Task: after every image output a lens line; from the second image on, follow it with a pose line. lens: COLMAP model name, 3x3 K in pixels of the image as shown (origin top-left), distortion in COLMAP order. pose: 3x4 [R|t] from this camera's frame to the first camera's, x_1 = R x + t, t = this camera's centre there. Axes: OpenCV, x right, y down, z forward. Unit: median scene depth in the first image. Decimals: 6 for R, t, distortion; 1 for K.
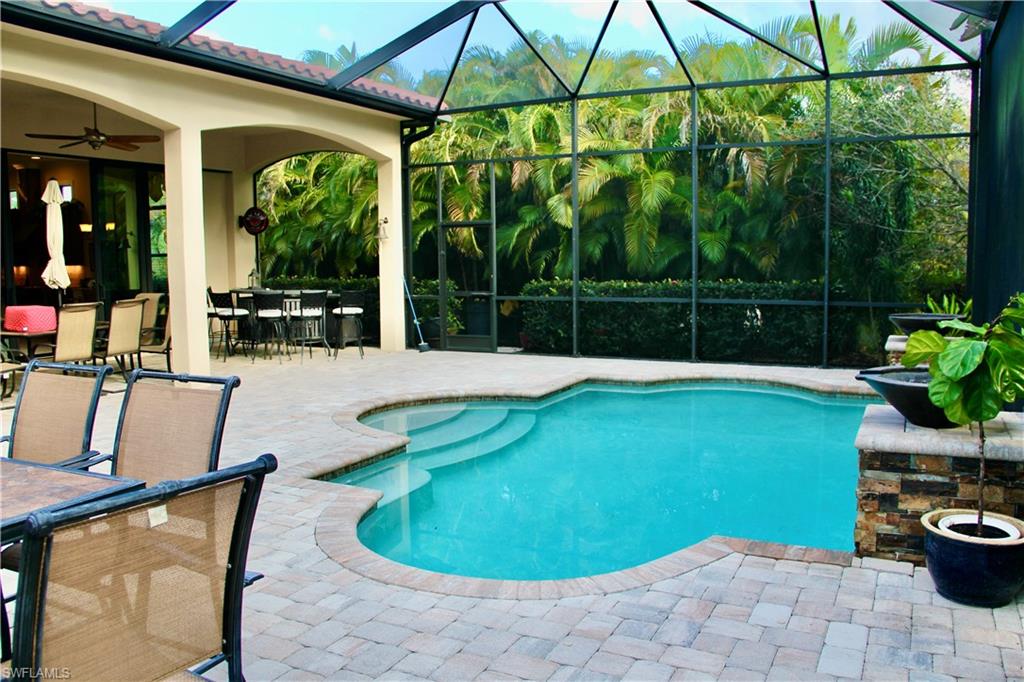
lens RADIAL K [[839.8, 0, 511.7], [0, 839.8, 339.1], [0, 0, 1]] dist [-0.174135, 0.131599]
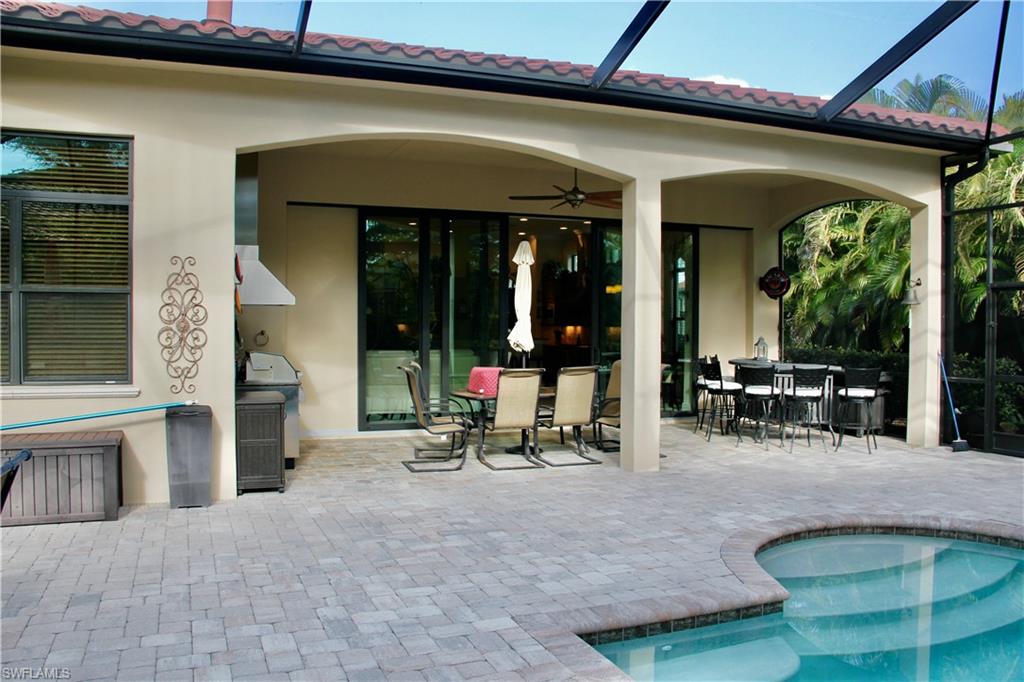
lens RADIAL K [[839.8, 0, 514.7], [0, 839.8, 348.6], [0, 0, 1]] dist [-0.174135, 0.131599]
pose [[0.749356, 0.033117, -0.661339, 0.080640], [-0.076466, 0.996395, -0.036748, -0.022081], [0.657737, 0.078108, 0.749187, 0.181880]]
